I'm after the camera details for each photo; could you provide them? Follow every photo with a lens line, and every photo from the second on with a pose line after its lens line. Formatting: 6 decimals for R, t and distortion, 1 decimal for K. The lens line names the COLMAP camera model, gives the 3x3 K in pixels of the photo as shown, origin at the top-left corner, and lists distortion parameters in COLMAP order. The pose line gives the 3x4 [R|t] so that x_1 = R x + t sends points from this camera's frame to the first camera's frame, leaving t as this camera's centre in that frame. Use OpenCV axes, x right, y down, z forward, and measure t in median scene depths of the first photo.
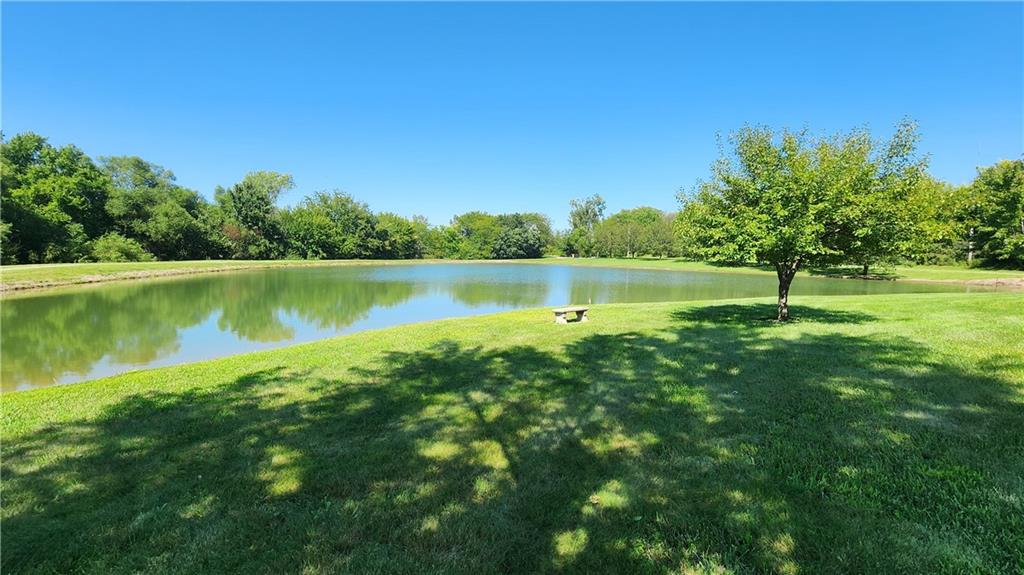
lens RADIAL K [[424.1, 0, 508.6], [0, 424.1, 282.3], [0, 0, 1]] dist [0.001722, 0.000816]
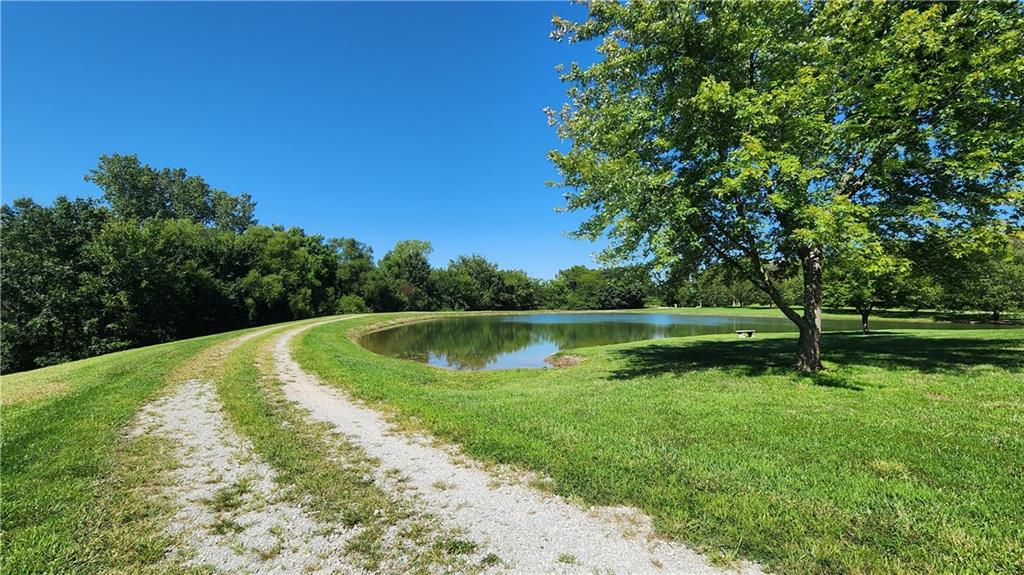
lens RADIAL K [[424.1, 0, 508.6], [0, 424.1, 282.3], [0, 0, 1]] dist [0.001722, 0.000816]
pose [[0.980537, -0.022430, -0.195050, -0.073278], [-0.001214, 0.992741, -0.120266, 0.010355], [0.196331, 0.118162, 0.973392, -0.157567]]
